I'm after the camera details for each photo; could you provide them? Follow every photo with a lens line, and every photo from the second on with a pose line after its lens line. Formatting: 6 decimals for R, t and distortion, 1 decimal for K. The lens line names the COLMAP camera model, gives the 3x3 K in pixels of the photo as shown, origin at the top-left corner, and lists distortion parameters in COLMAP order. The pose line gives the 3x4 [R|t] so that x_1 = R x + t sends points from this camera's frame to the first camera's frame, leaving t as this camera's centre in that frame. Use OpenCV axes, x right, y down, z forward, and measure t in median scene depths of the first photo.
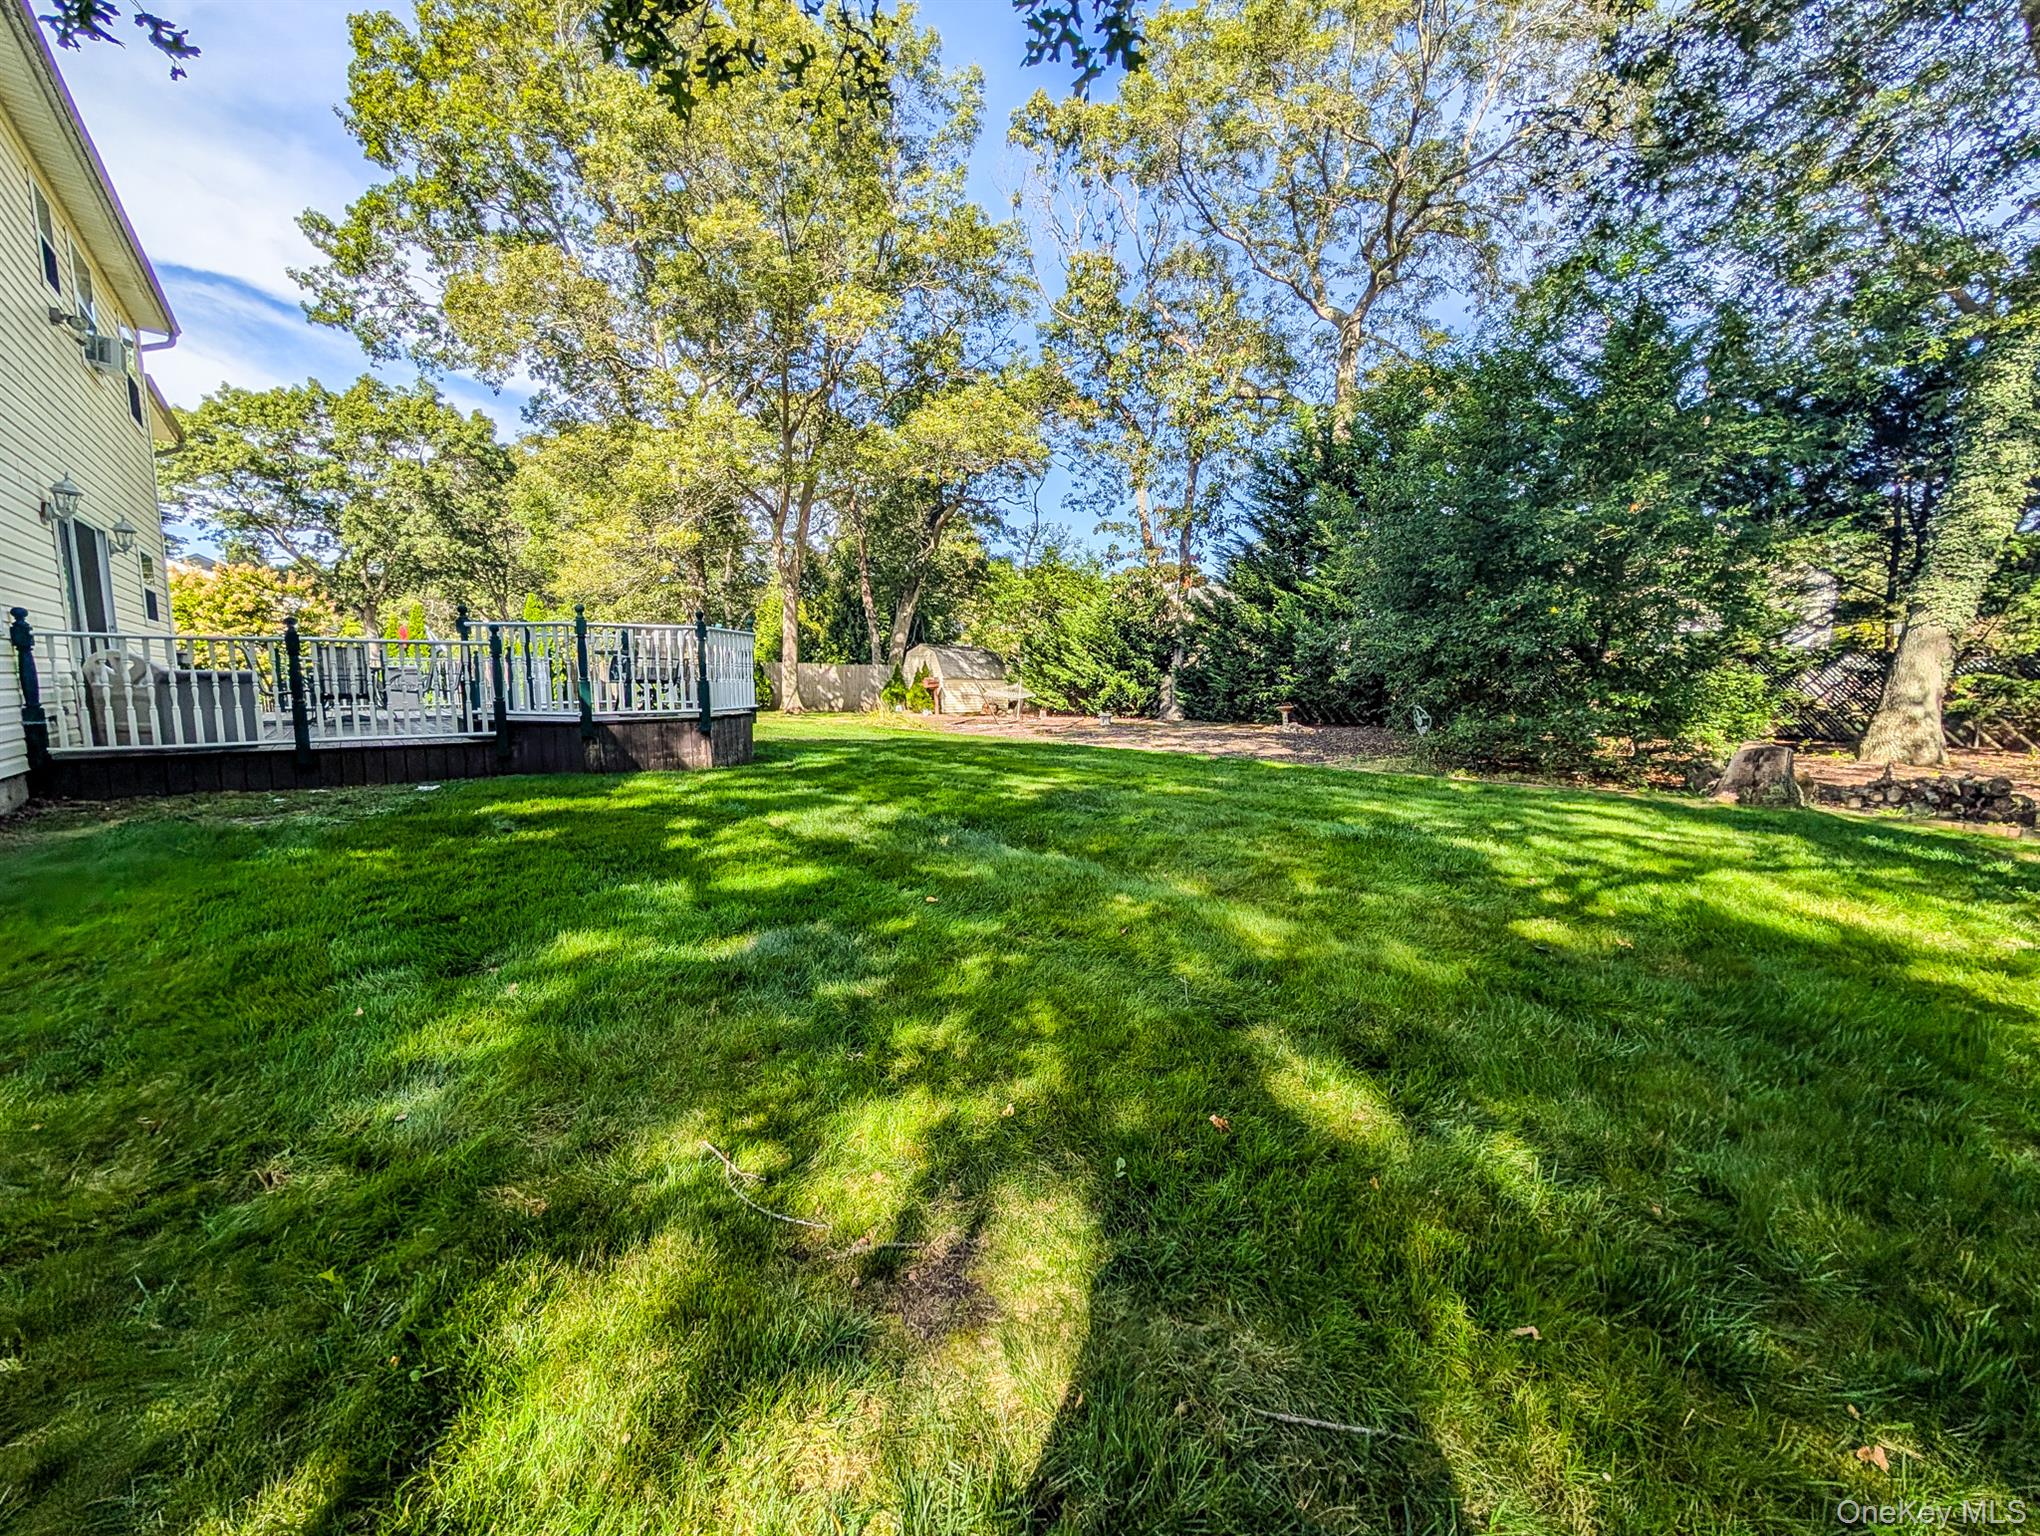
lens RADIAL K [[775.0, 0, 1020.0], [0, 775.0, 768.0], [0, 0, 1]] dist [0.002423, 0.000208]
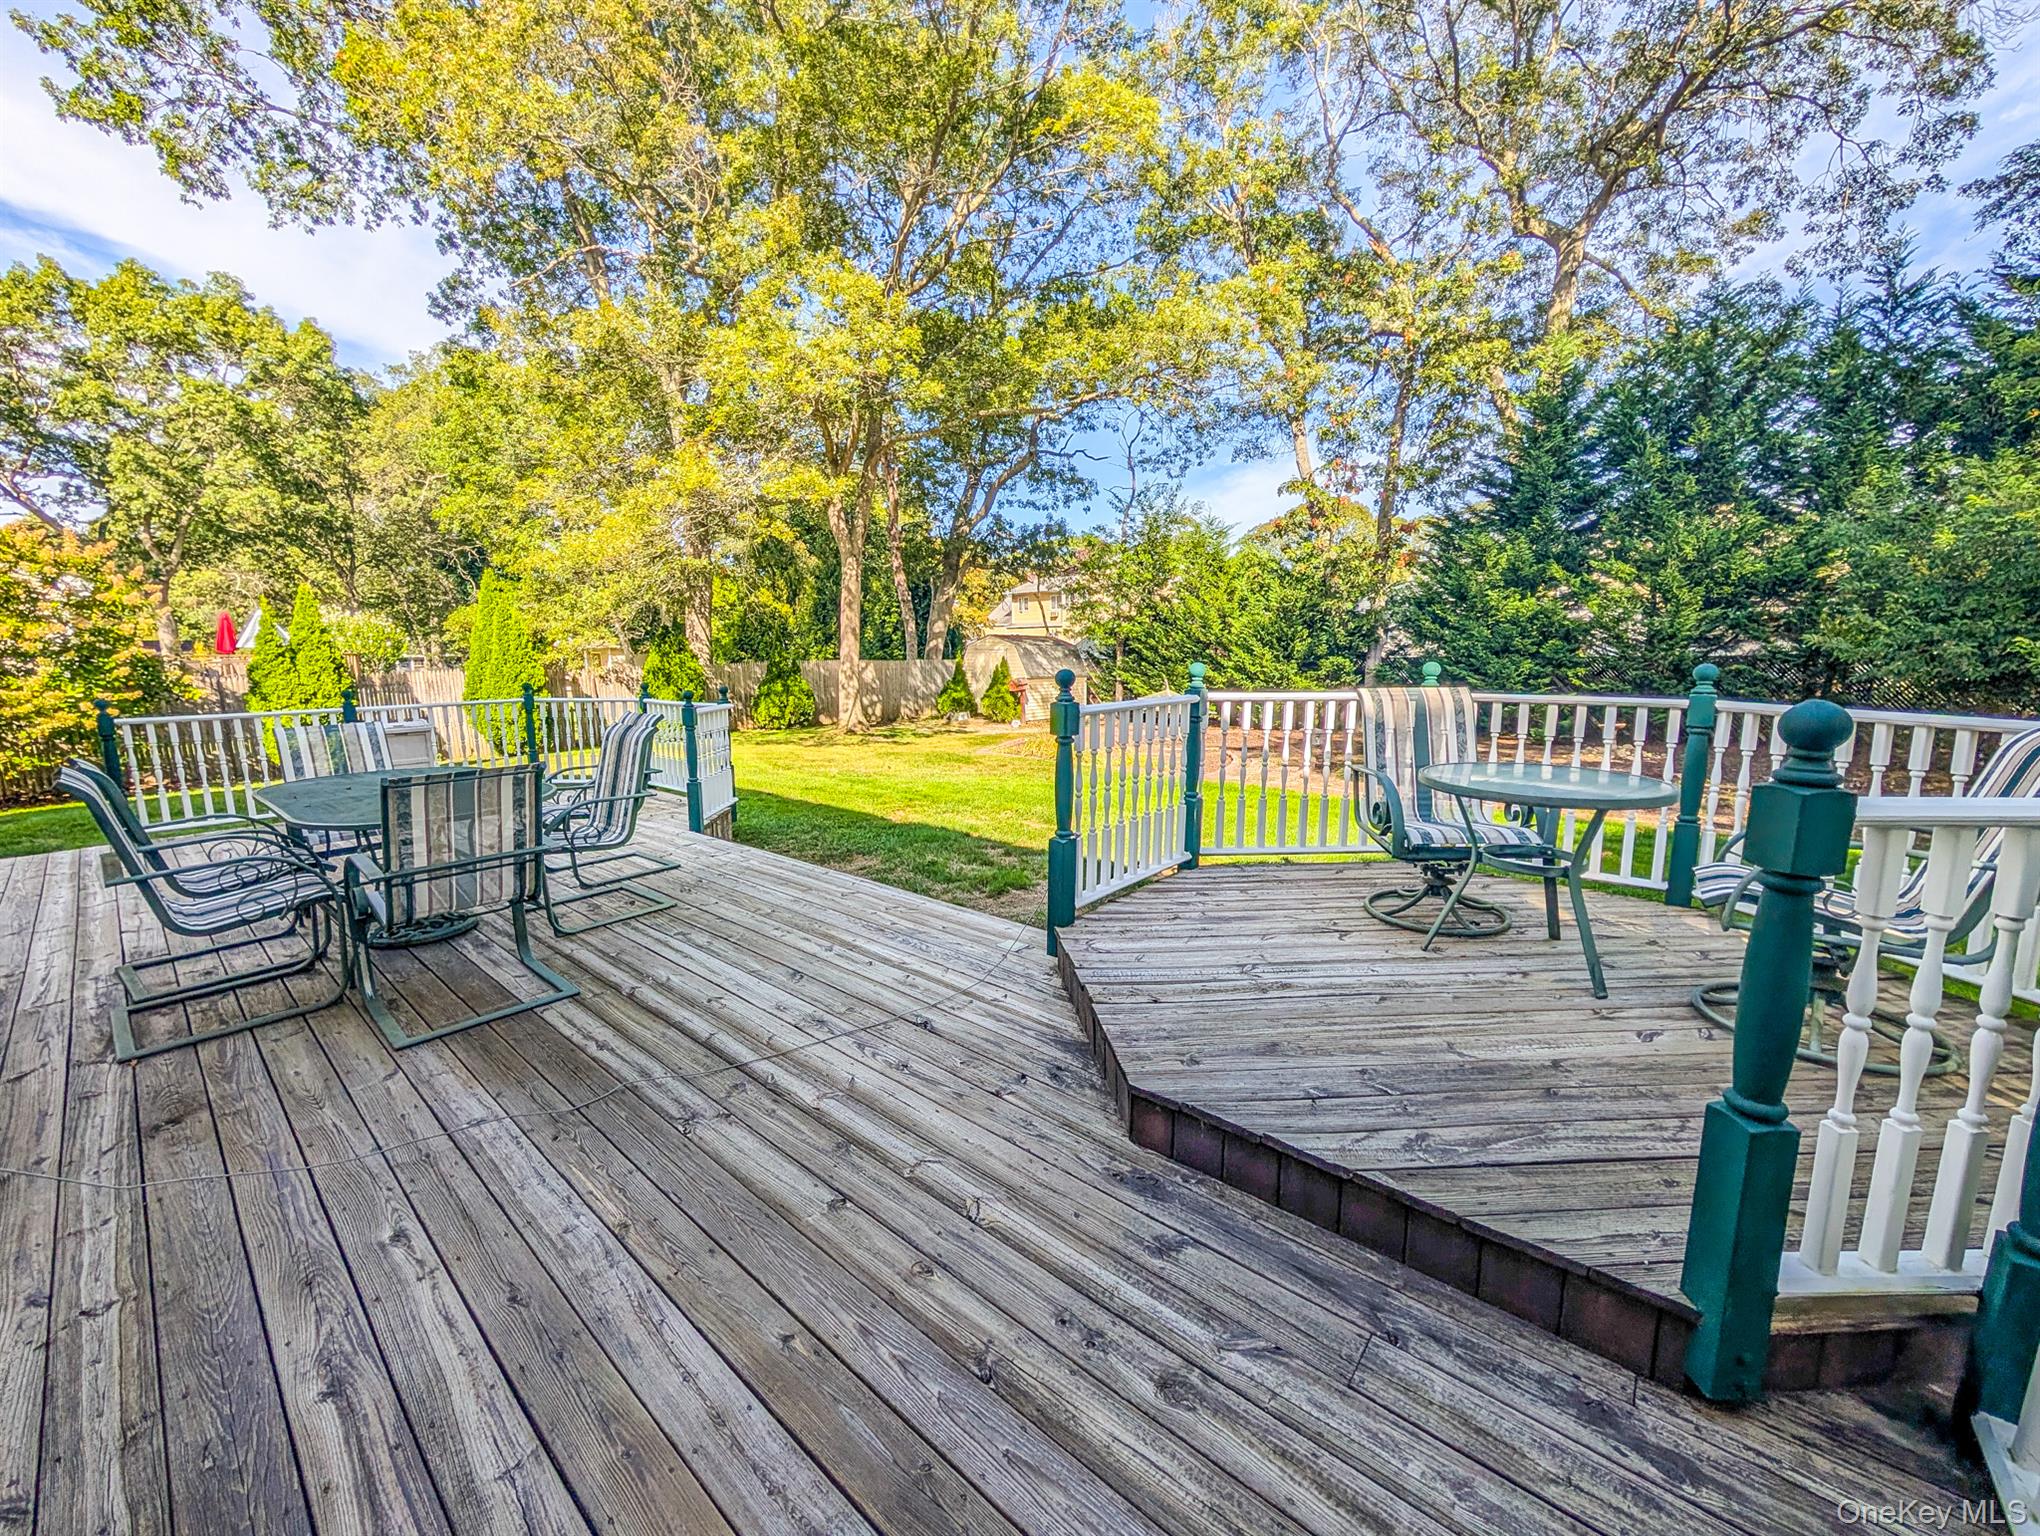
lens RADIAL K [[775.0, 0, 1020.0], [0, 775.0, 768.0], [0, 0, 1]] dist [0.002423, 0.000208]
pose [[0.987682, -0.032667, 0.153029, -0.155015], [0.028024, 0.999082, 0.032400, -0.034898], [-0.153947, -0.027713, 0.987690, 0.146960]]
